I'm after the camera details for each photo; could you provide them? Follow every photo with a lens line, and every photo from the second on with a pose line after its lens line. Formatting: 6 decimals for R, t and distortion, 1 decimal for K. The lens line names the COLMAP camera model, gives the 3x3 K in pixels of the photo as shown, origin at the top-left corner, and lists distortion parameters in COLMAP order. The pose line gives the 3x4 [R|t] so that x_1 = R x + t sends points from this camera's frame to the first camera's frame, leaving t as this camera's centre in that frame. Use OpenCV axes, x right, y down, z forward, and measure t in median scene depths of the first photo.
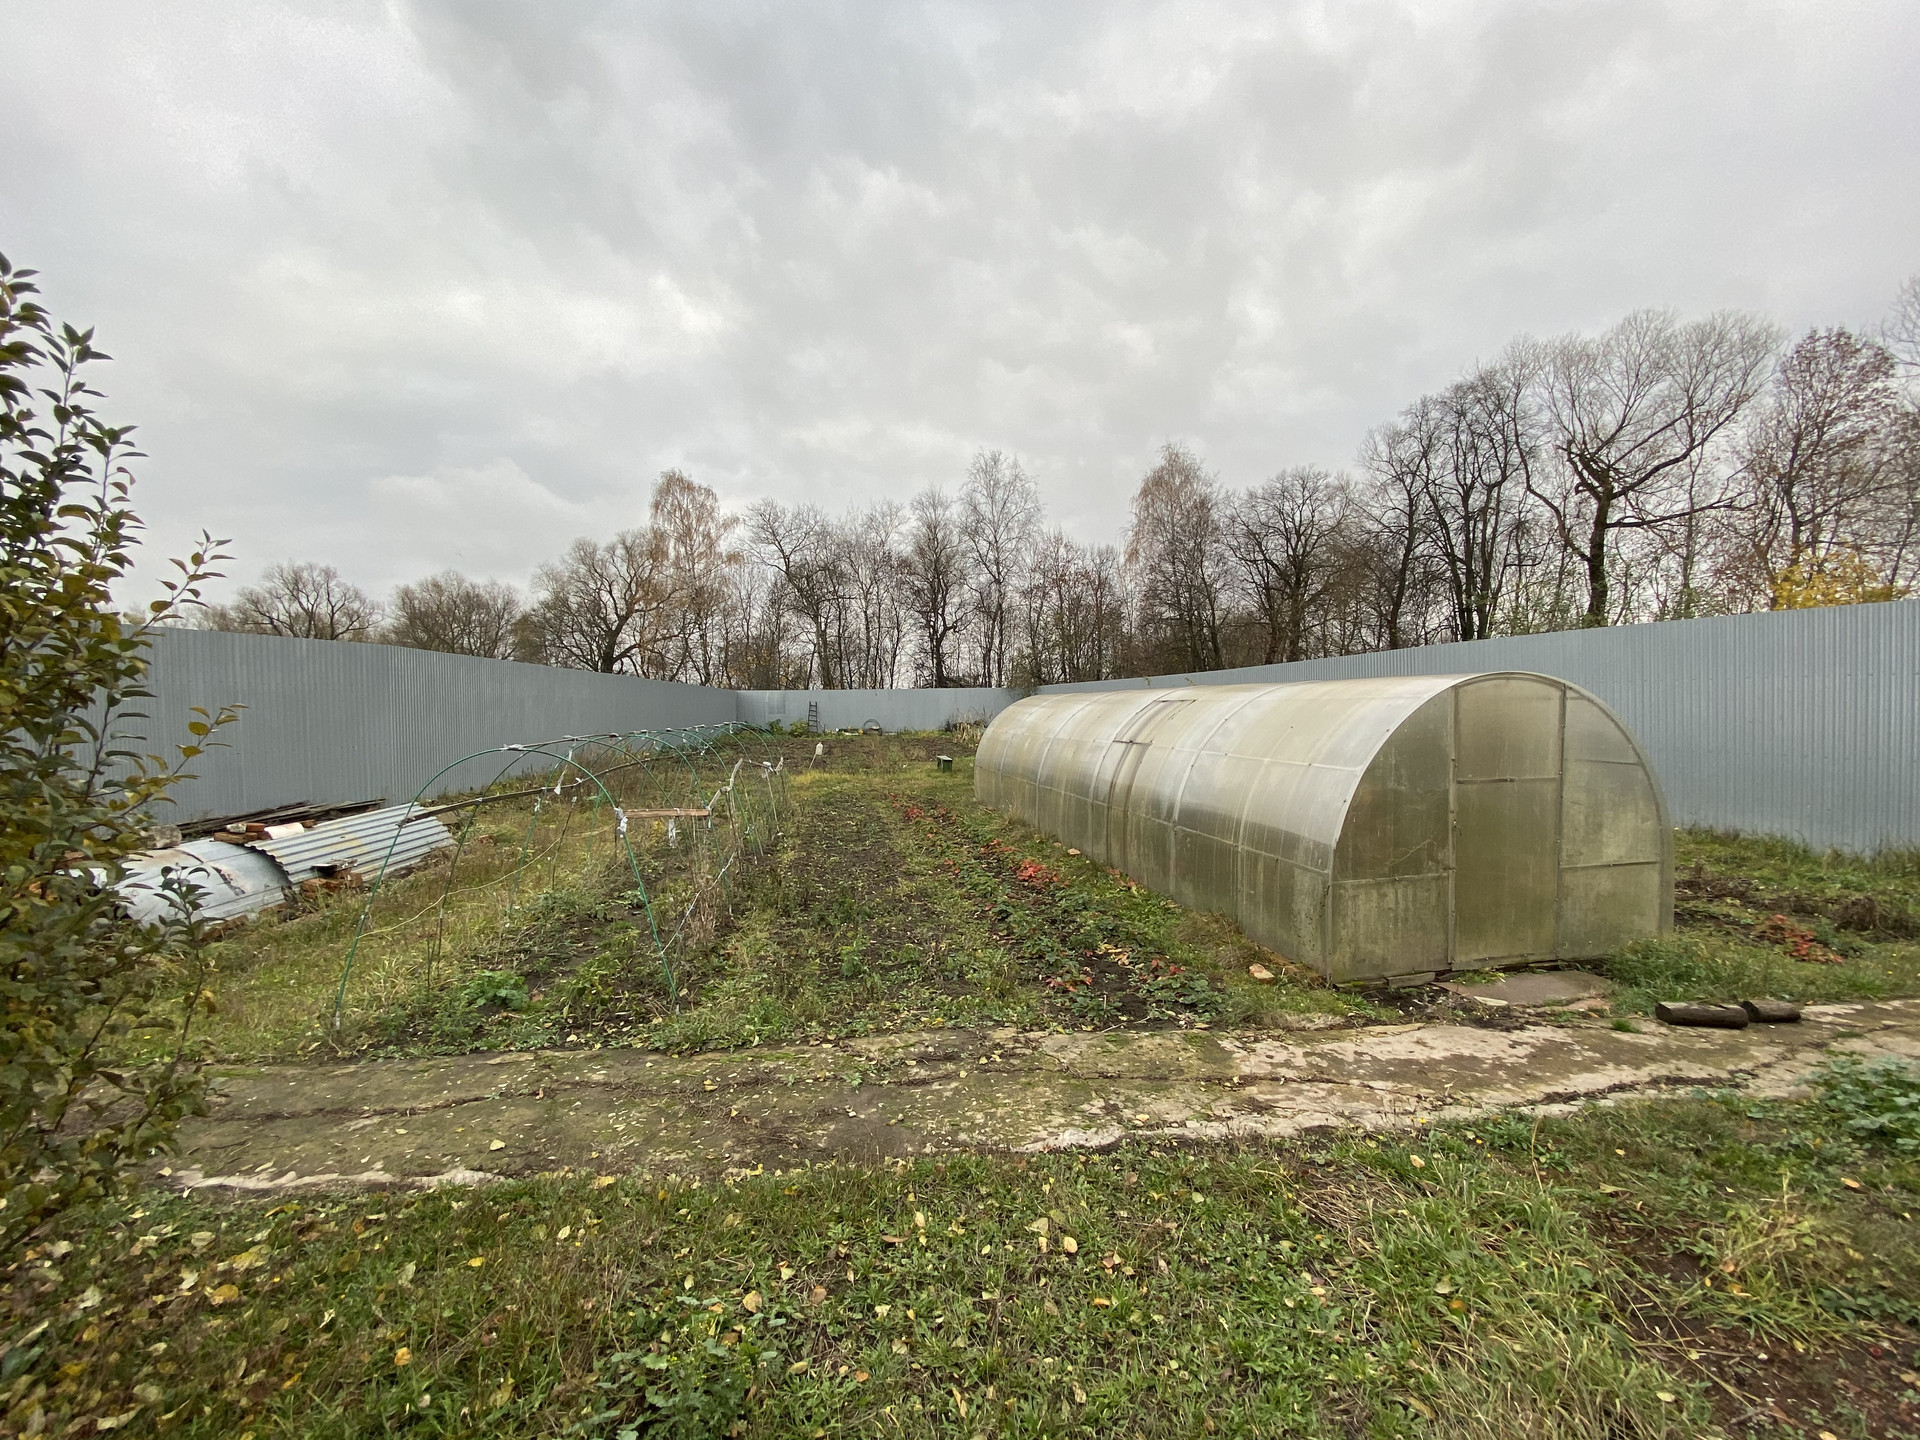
lens RADIAL K [[819.9, 0, 1007.7], [0, 819.9, 720.4], [0, 0, 1]] dist [0.021206, -0.022118]
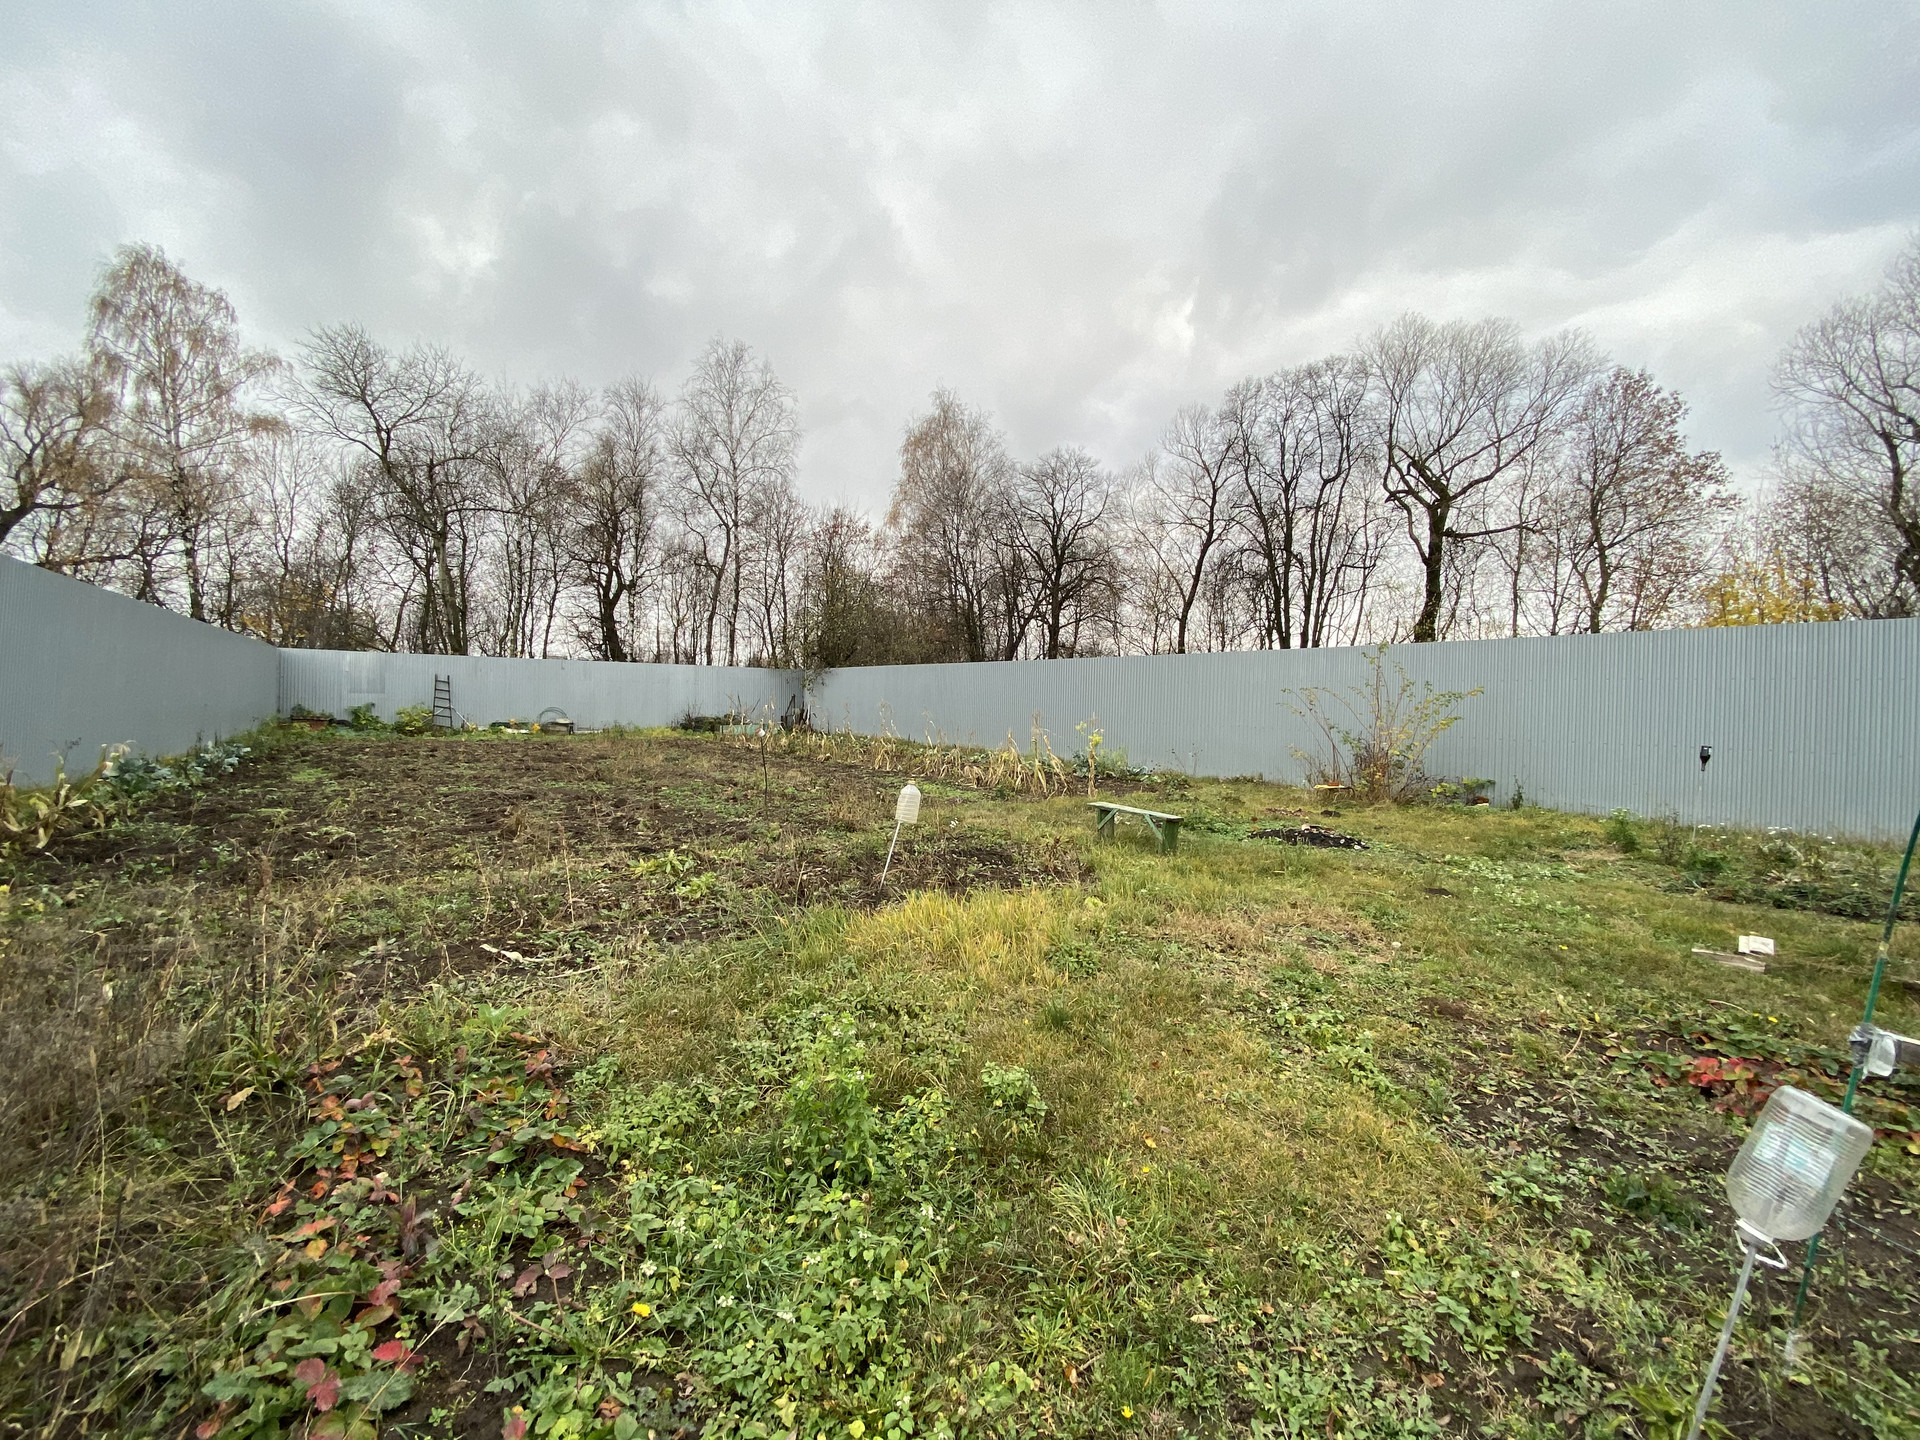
lens RADIAL K [[775.7, 0, 960.0], [0, 775.7, 720.0], [0, 0, 1]] dist [0.019973, -0.020509]
pose [[0.897275, 0.026062, 0.440702, -0.125279], [-0.025076, 0.999653, -0.008063, 0.003802], [-0.440759, -0.003816, 0.897617, 0.280684]]
